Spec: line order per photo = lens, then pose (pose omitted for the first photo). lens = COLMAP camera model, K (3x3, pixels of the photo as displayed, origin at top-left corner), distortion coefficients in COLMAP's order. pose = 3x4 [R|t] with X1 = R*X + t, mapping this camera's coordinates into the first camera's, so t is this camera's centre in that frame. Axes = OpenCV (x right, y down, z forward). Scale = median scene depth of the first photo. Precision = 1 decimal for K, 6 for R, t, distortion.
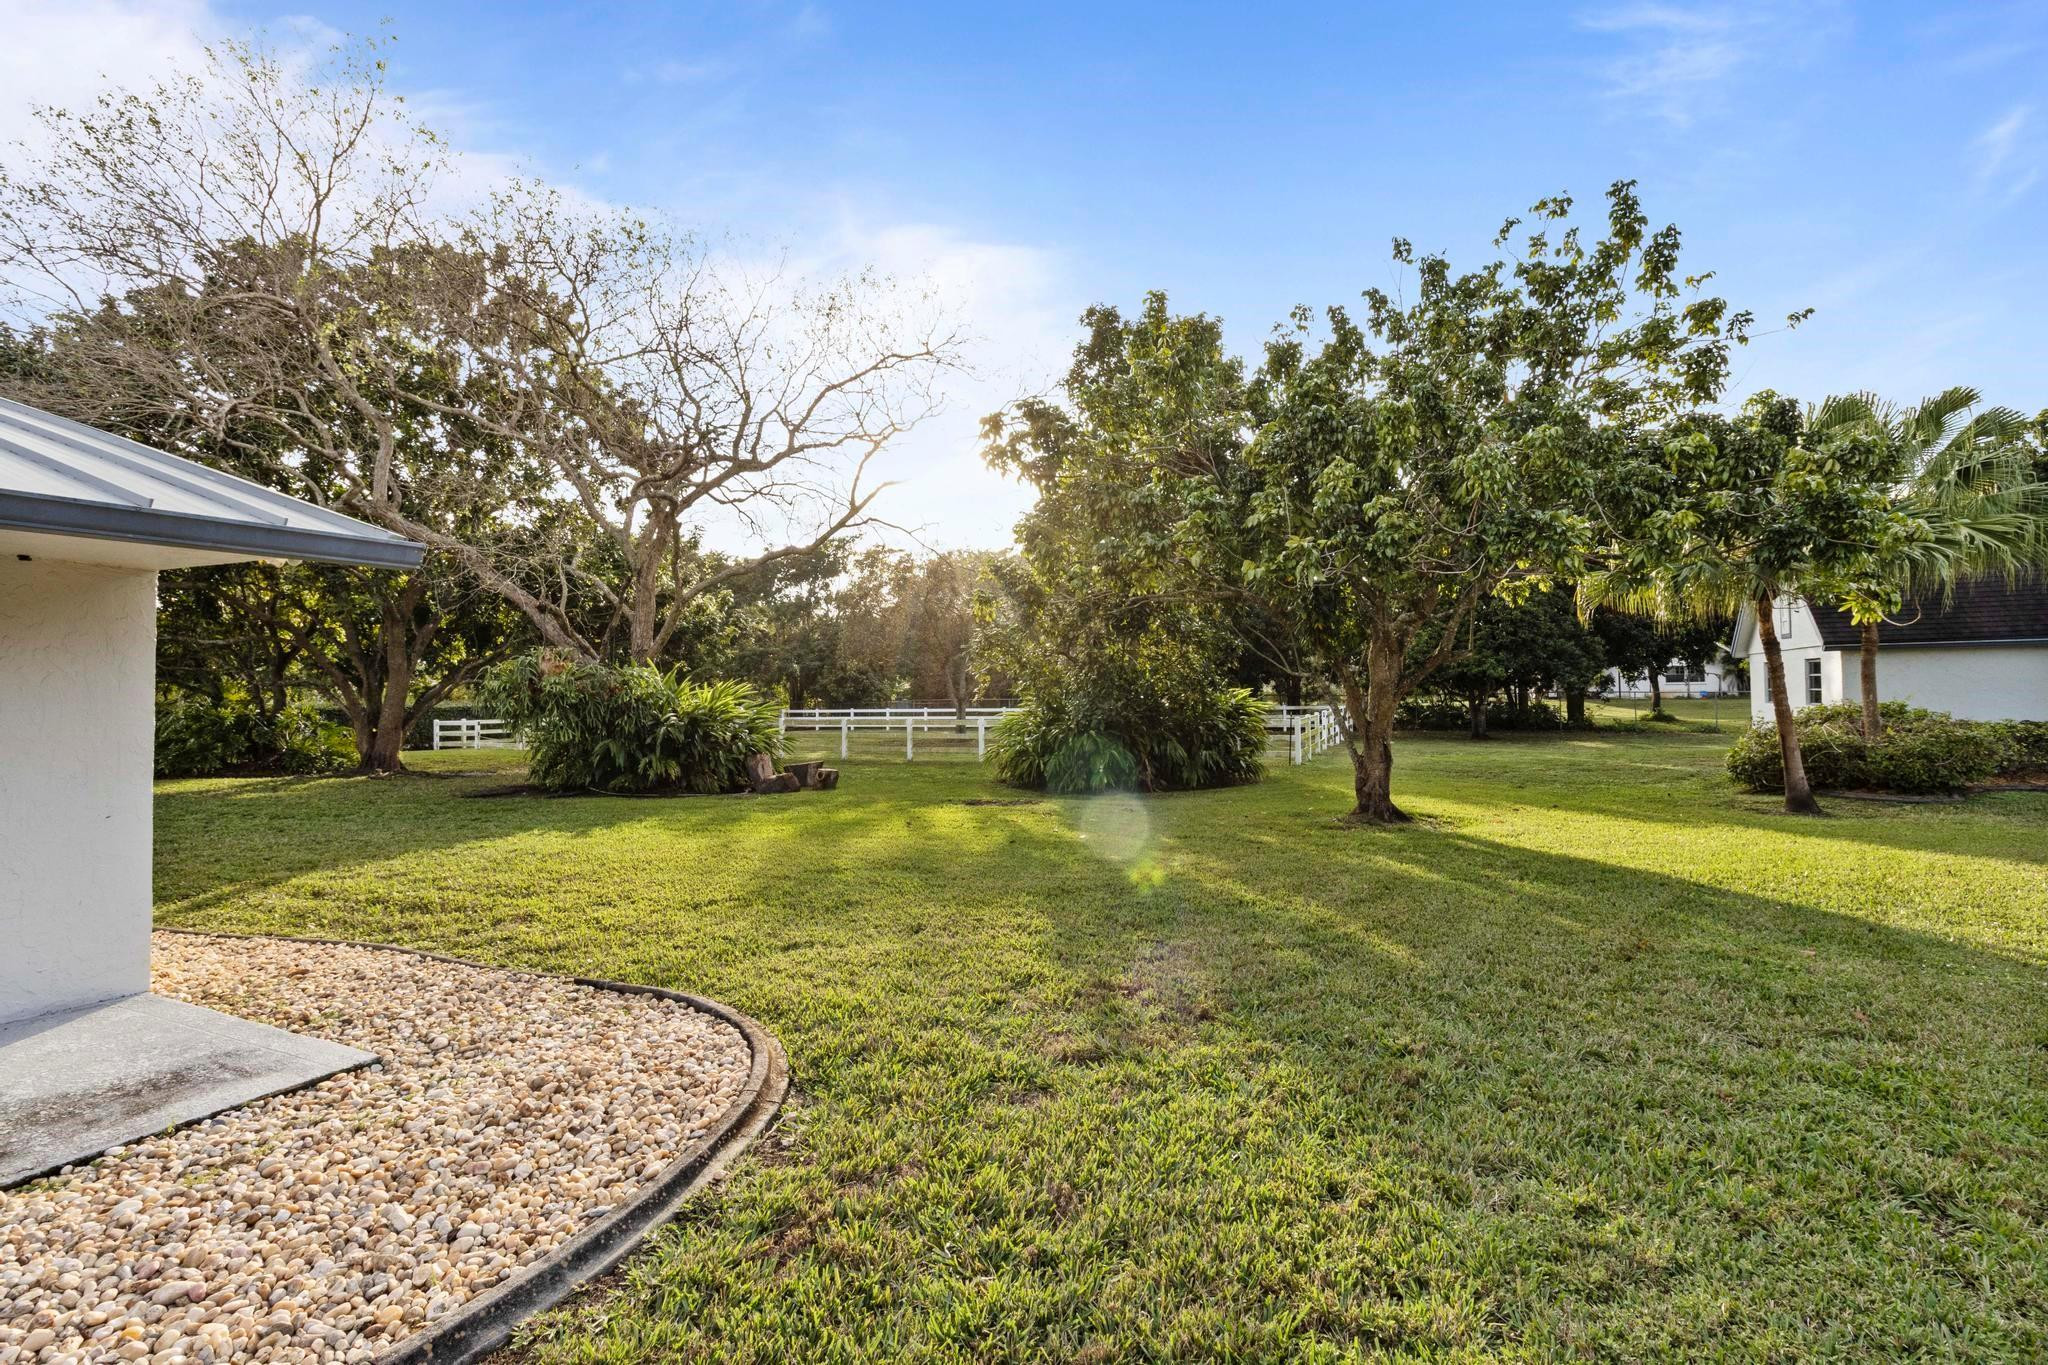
lens RADIAL K [[943.4, 0, 1038.1], [0, 943.4, 675.4], [0, 0, 1]] dist [0.000914, -0.000203]
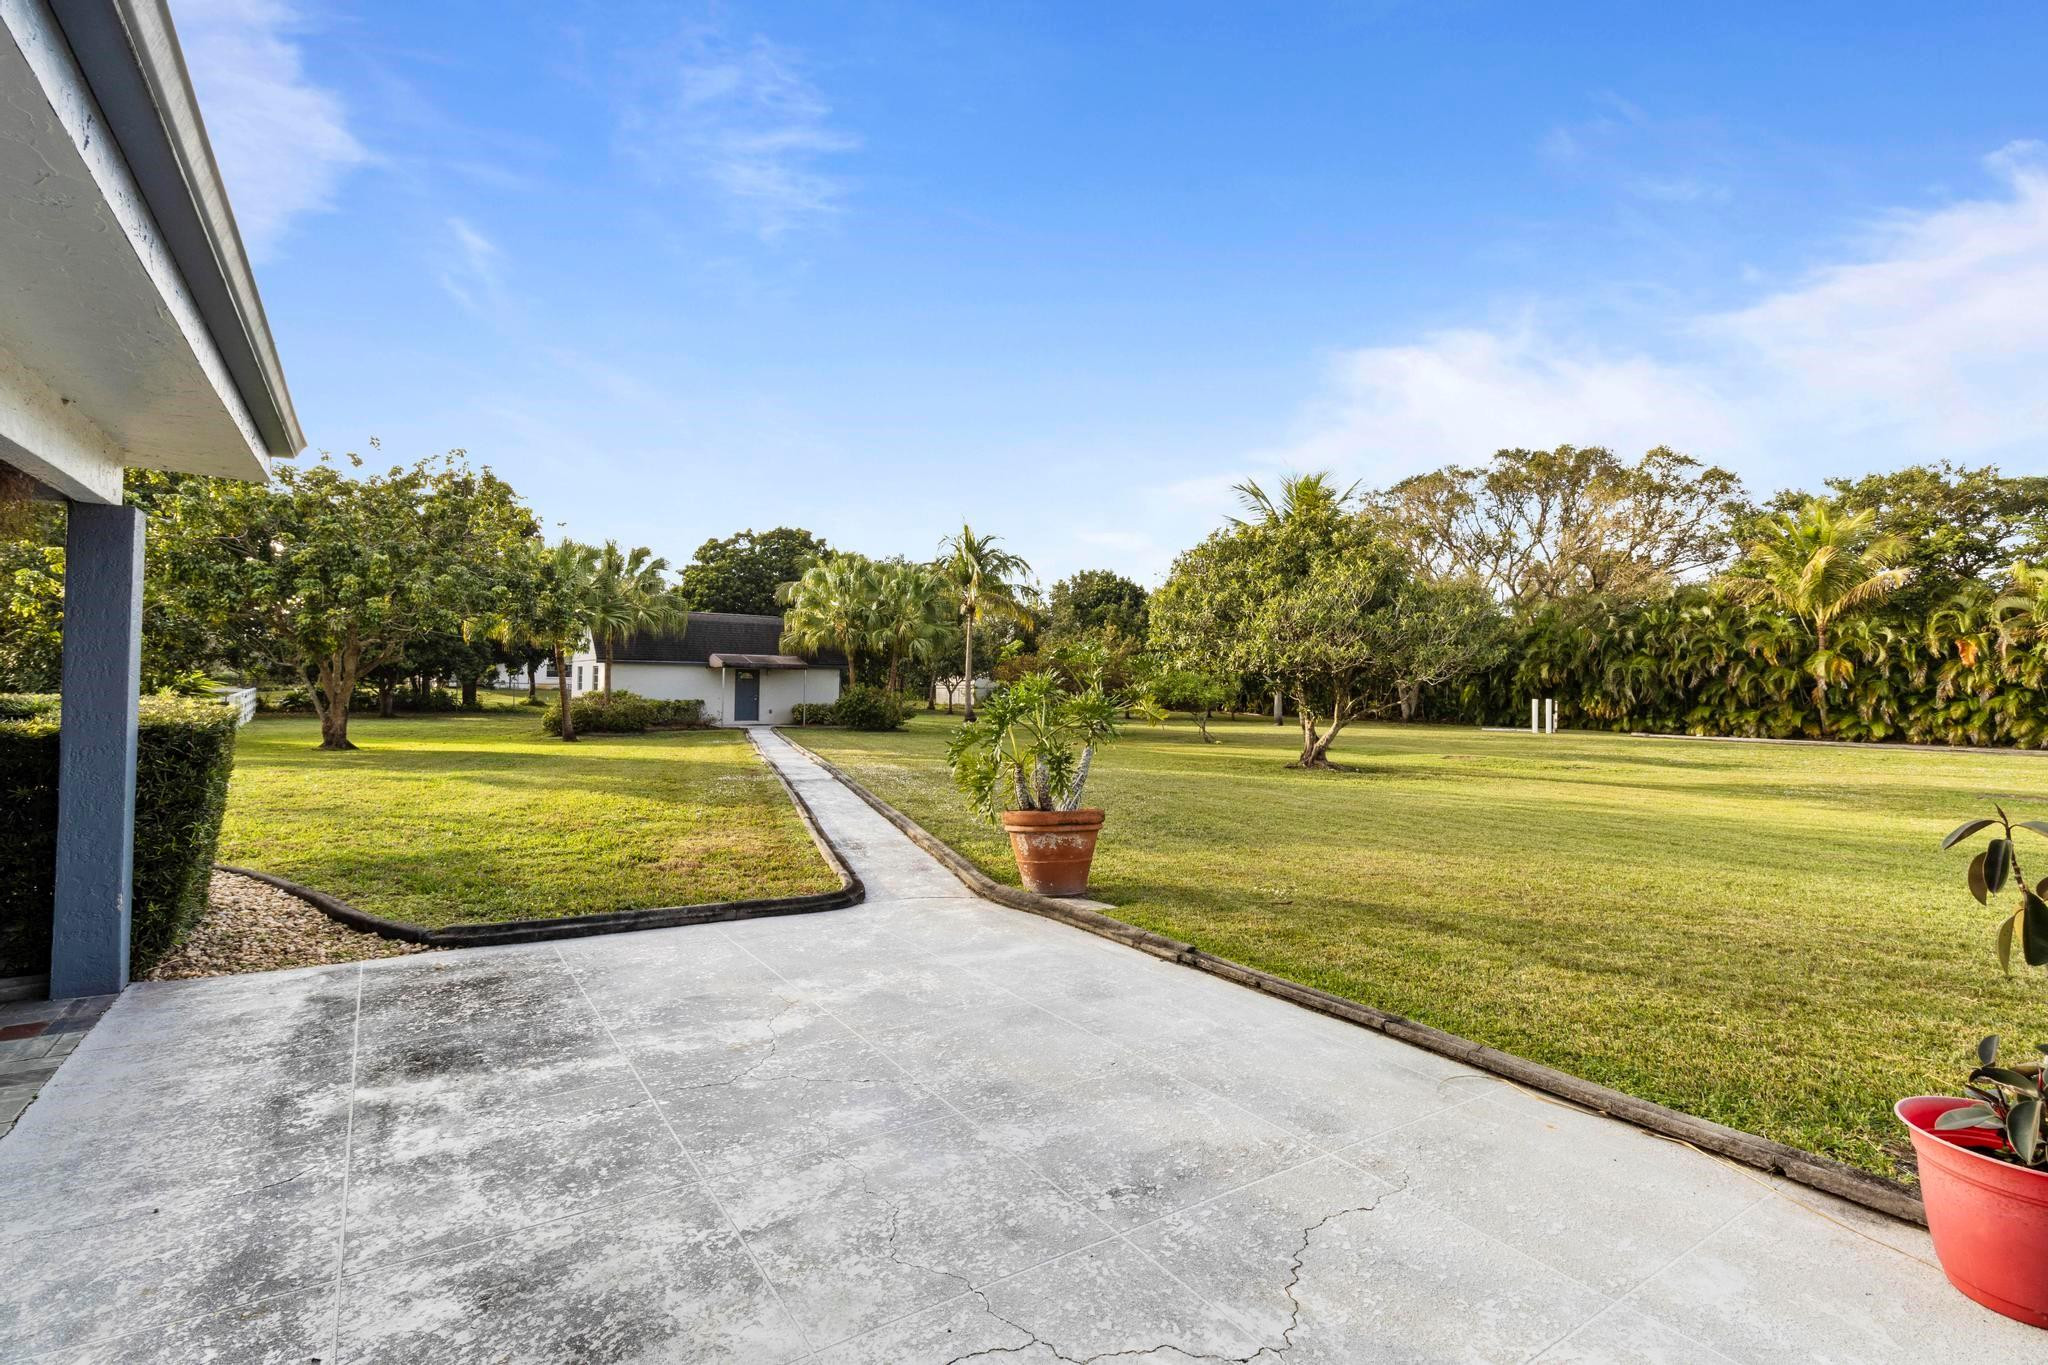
lens RADIAL K [[943.4, 0, 1038.1], [0, 943.4, 675.4], [0, 0, 1]] dist [0.000914, -0.000203]
pose [[0.495912, 0.033559, 0.867724, -0.466688], [-0.040536, 0.999058, -0.015471, -0.008655], [-0.867426, -0.027502, 0.496806, -0.891667]]
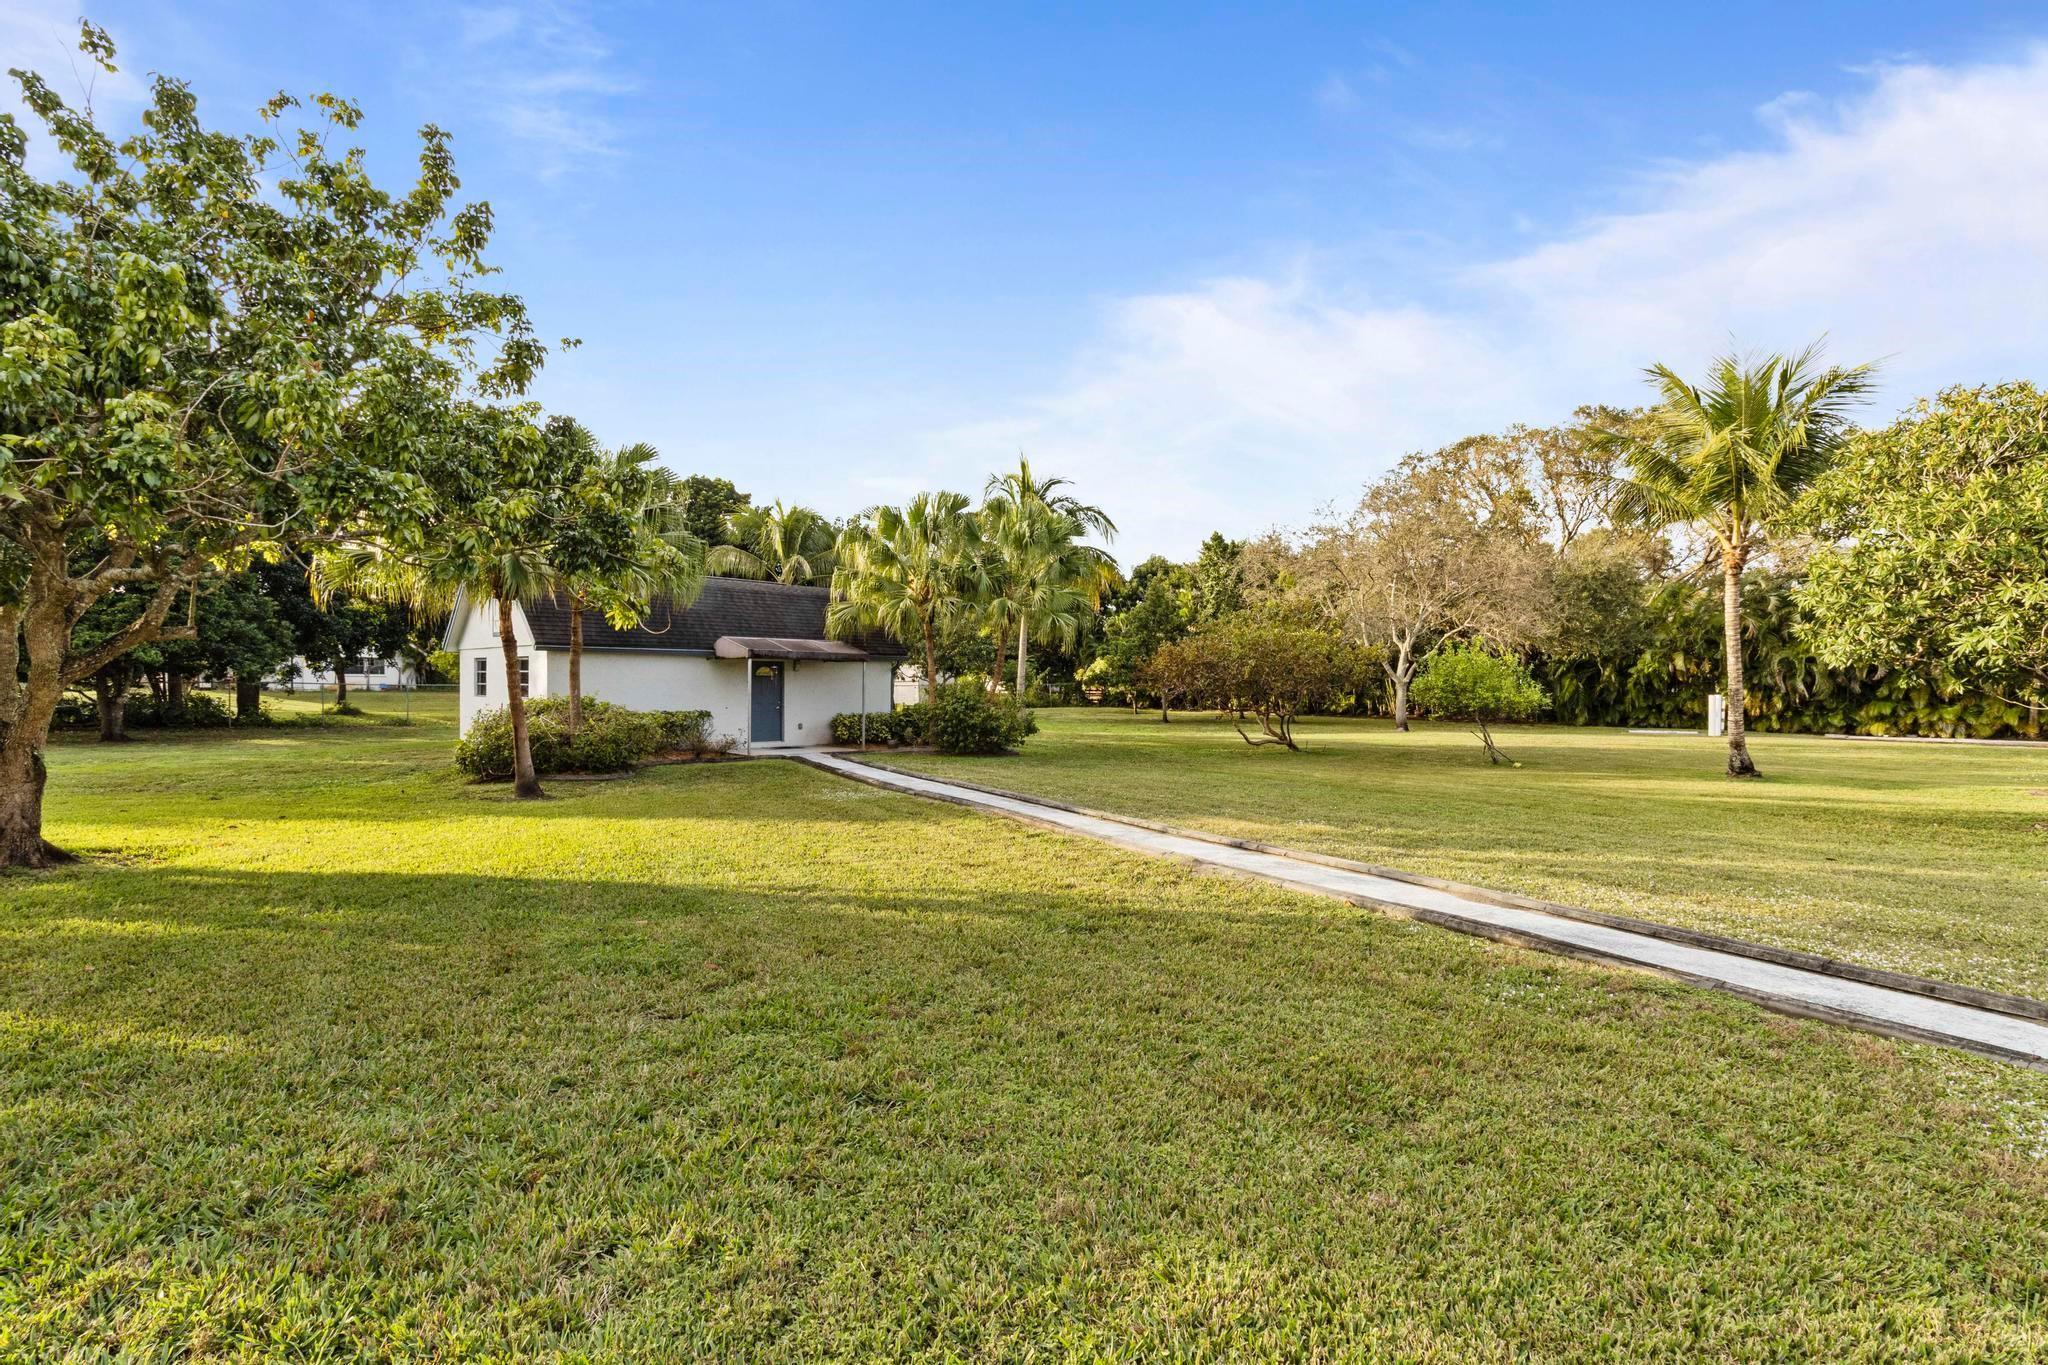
lens RADIAL K [[956.8, 0, 1038.8], [0, 956.8, 700.3], [0, 0, 1]] dist [-0.000035, 0.000812]
pose [[0.336262, 0.000778, 0.941768, -0.036564], [-0.032942, 0.999397, 0.010936, 0.001634], [-0.941192, -0.034701, 0.336085, 0.074141]]
